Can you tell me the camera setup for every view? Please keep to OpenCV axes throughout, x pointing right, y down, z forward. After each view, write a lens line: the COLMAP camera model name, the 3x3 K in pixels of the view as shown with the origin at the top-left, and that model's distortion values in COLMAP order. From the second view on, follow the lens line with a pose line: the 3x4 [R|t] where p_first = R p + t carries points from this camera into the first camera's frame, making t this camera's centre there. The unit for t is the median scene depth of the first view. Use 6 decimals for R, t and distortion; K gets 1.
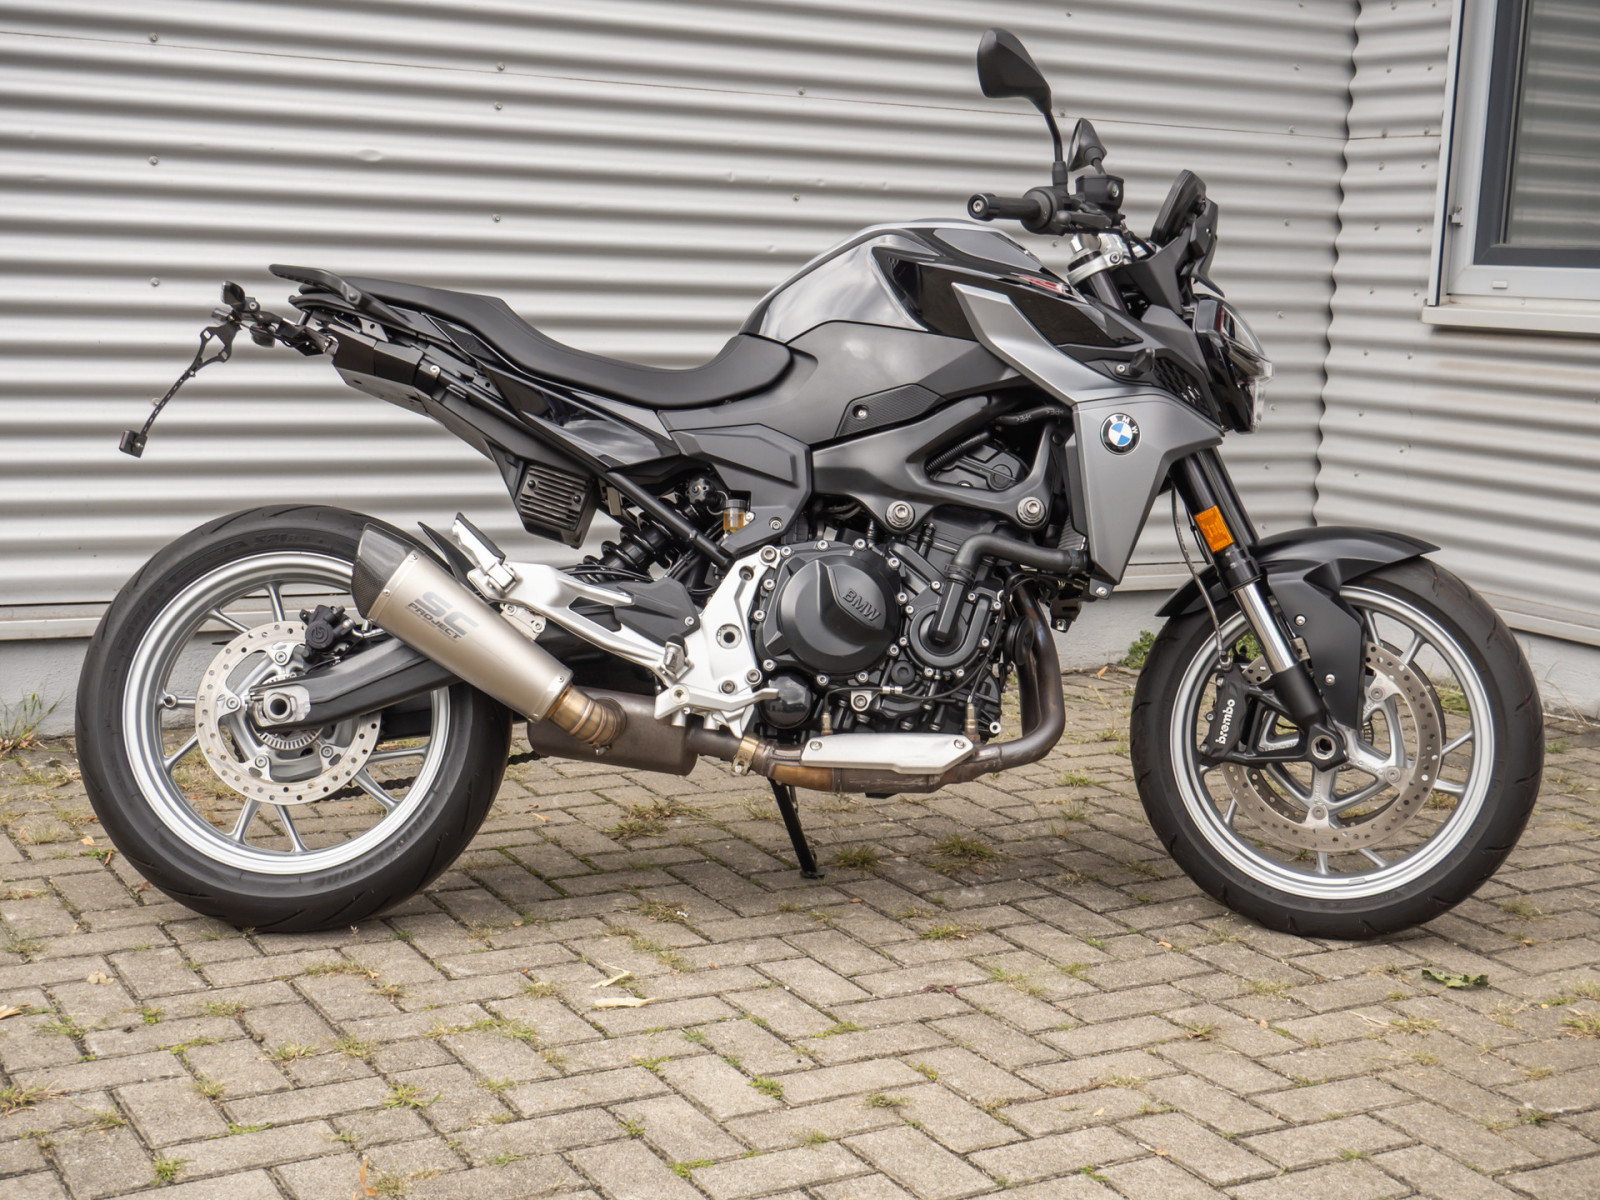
lens RADIAL K [[2395.6, 0, 790.6], [0, 2395.6, 603.1], [0, 0, 1]] dist [0.059955, 0.000000]
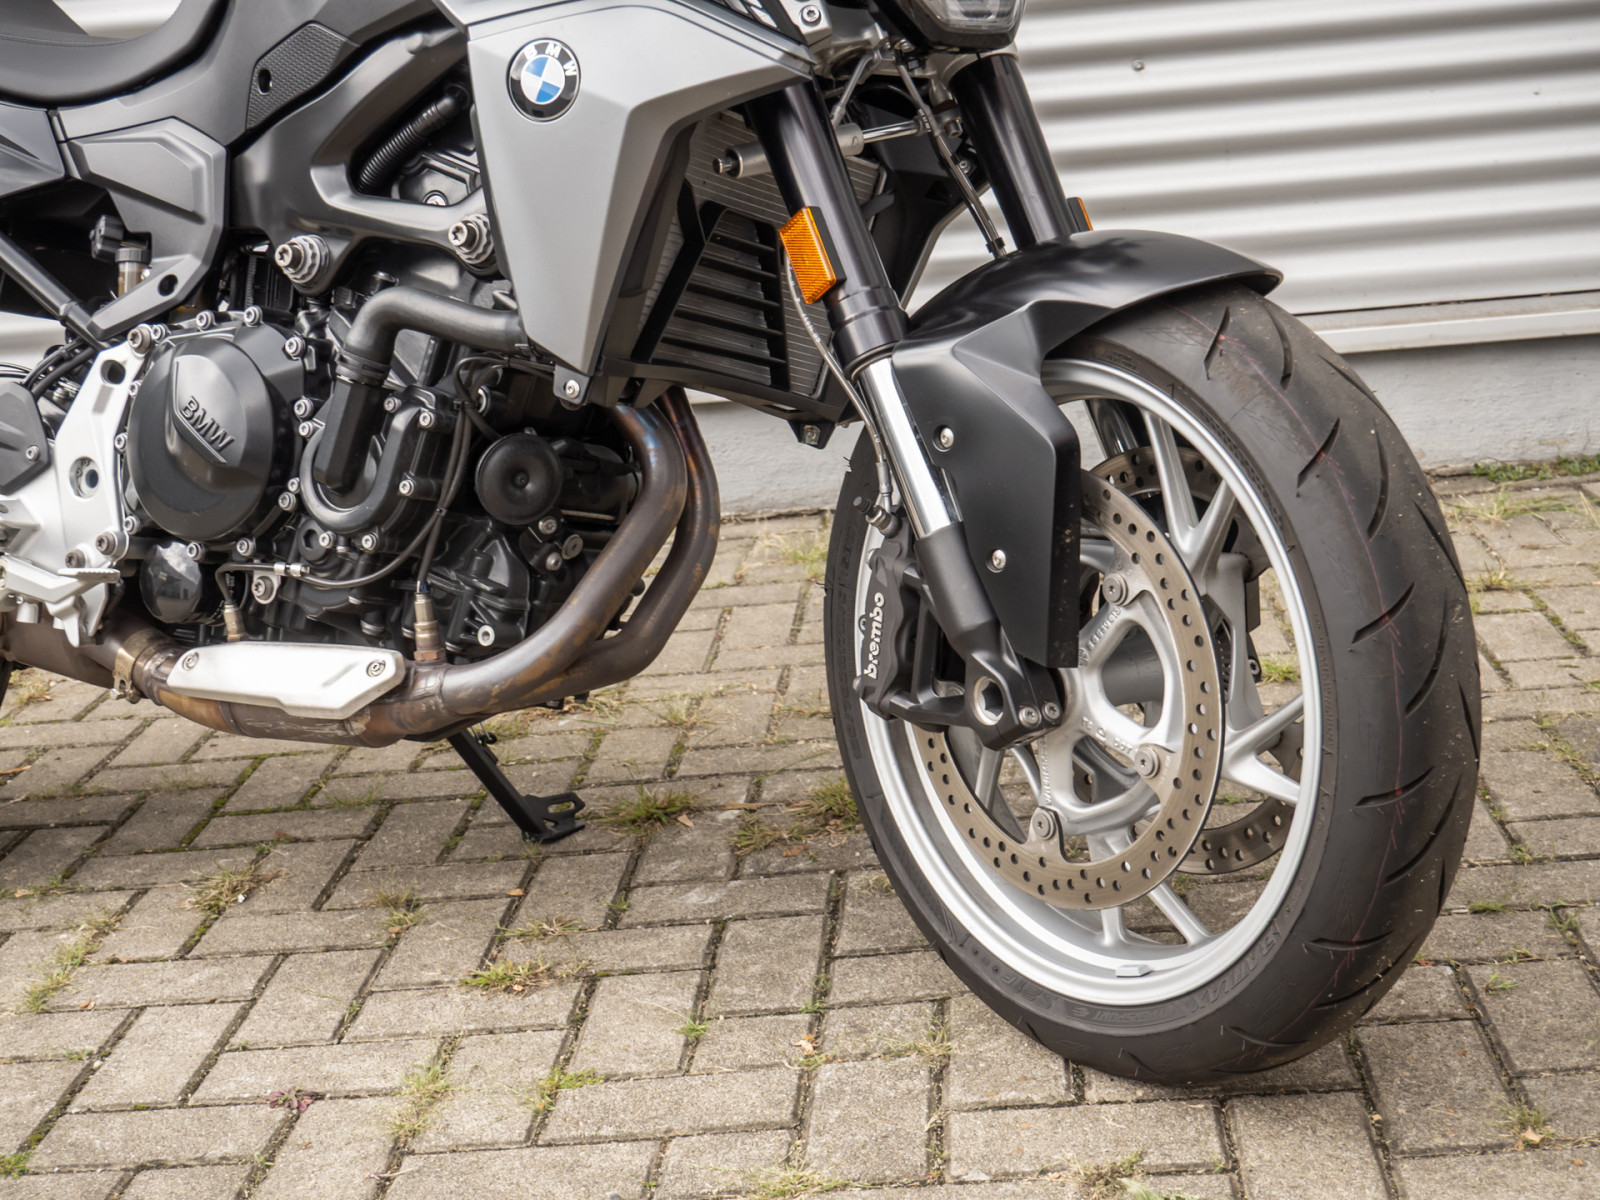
lens RADIAL K [[2395.6, 0, 799.7], [0, 2395.6, 606.3], [0, 0, 1]] dist [0.059955, 0.000000]
pose [[0.830354, 0.027515, -0.556557, 0.457880], [0.035591, 0.994122, 0.102247, -0.009418], [0.556099, -0.104710, 0.824494, 0.582537]]
